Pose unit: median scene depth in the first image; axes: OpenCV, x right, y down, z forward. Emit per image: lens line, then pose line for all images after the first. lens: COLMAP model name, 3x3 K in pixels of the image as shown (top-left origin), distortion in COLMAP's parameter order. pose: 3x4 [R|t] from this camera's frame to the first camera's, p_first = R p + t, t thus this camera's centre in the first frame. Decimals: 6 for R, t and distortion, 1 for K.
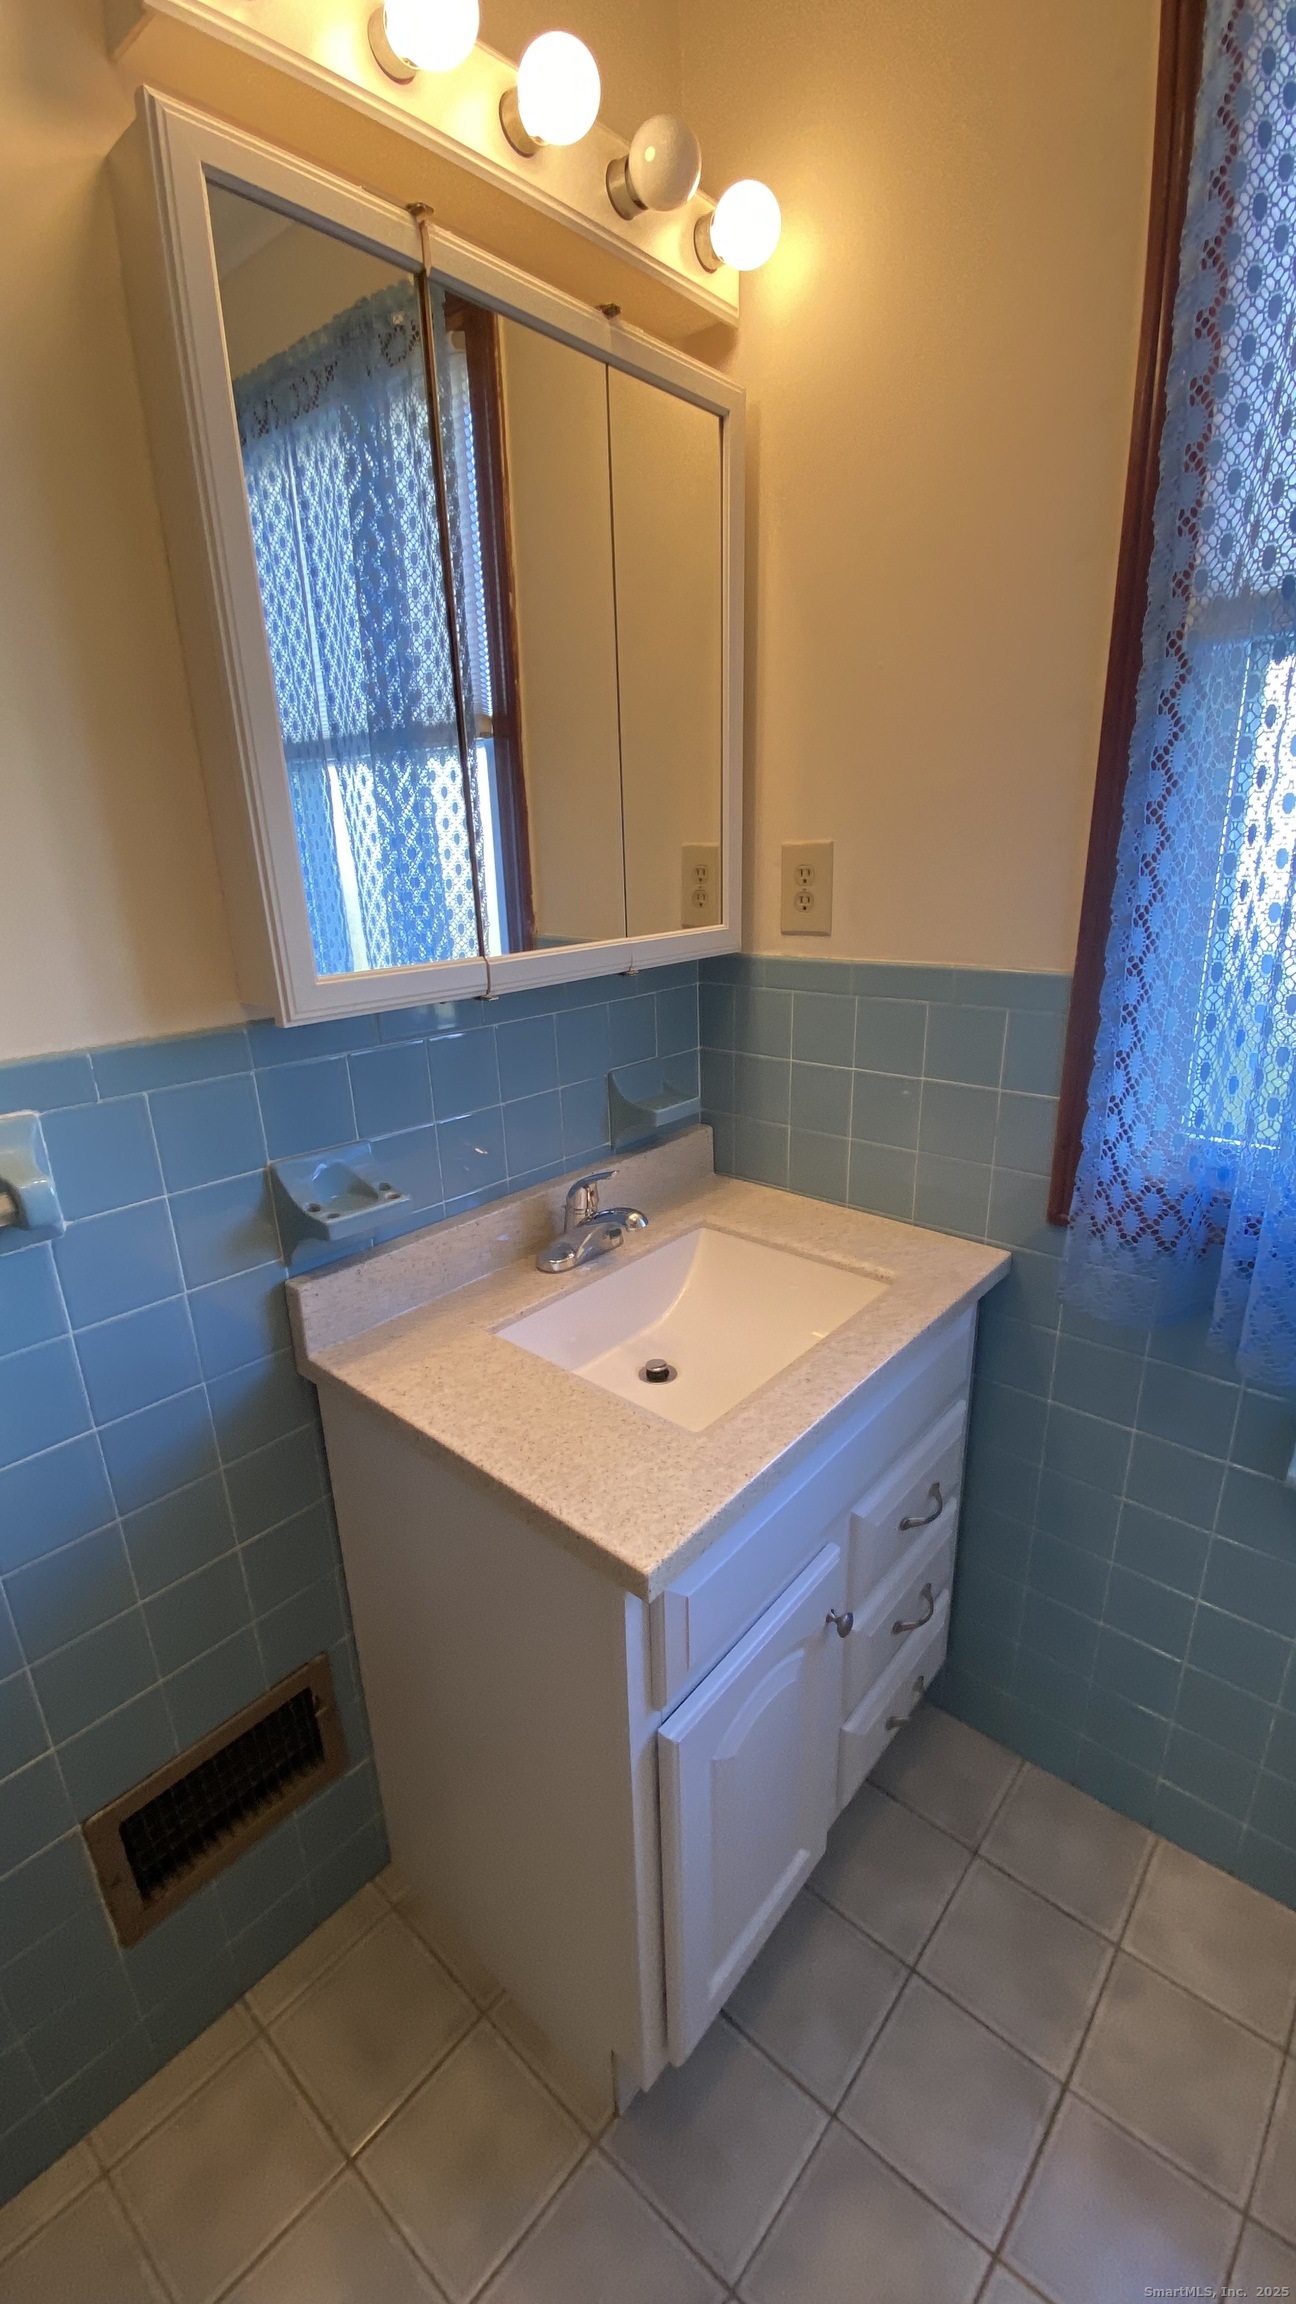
lens RADIAL K [[931.2, 0, 648.0], [0, 931.2, 1152.0], [0, 0, 1]] dist [0.023757, -0.020041]
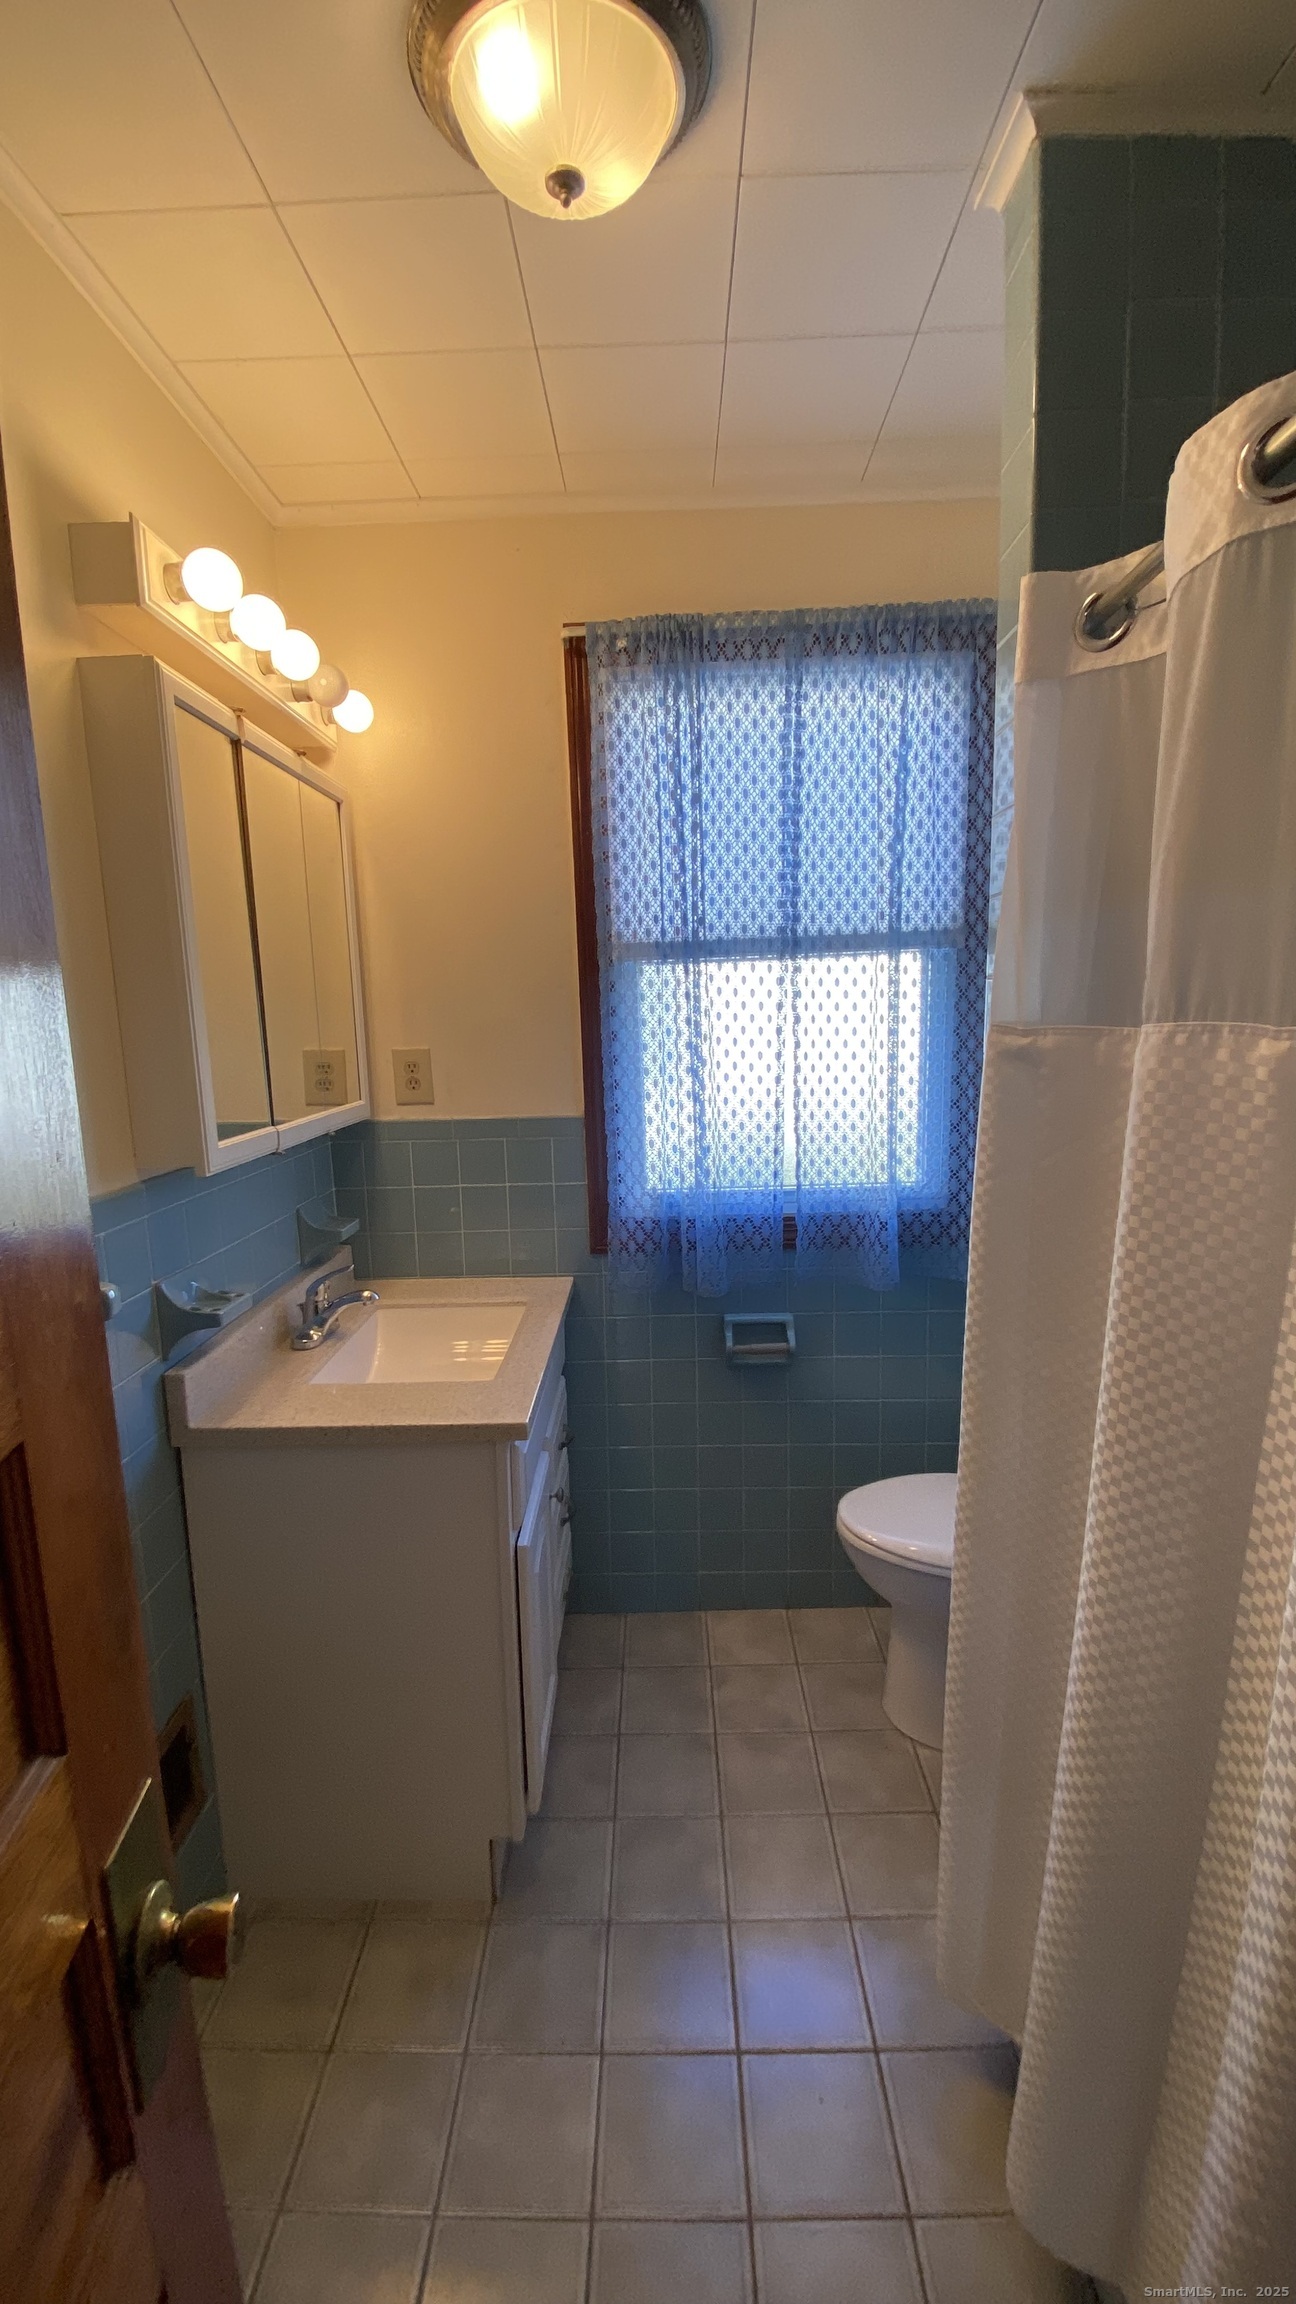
lens RADIAL K [[941.9, 0, 648.0], [0, 941.9, 1152.0], [0, 0, 1]] dist [0.075736, -0.066130]
pose [[0.761501, -0.088785, 0.642055, -0.616333], [0.209029, 0.971288, -0.113605, 0.114212], [-0.613534, 0.220719, 0.758195, -0.456546]]
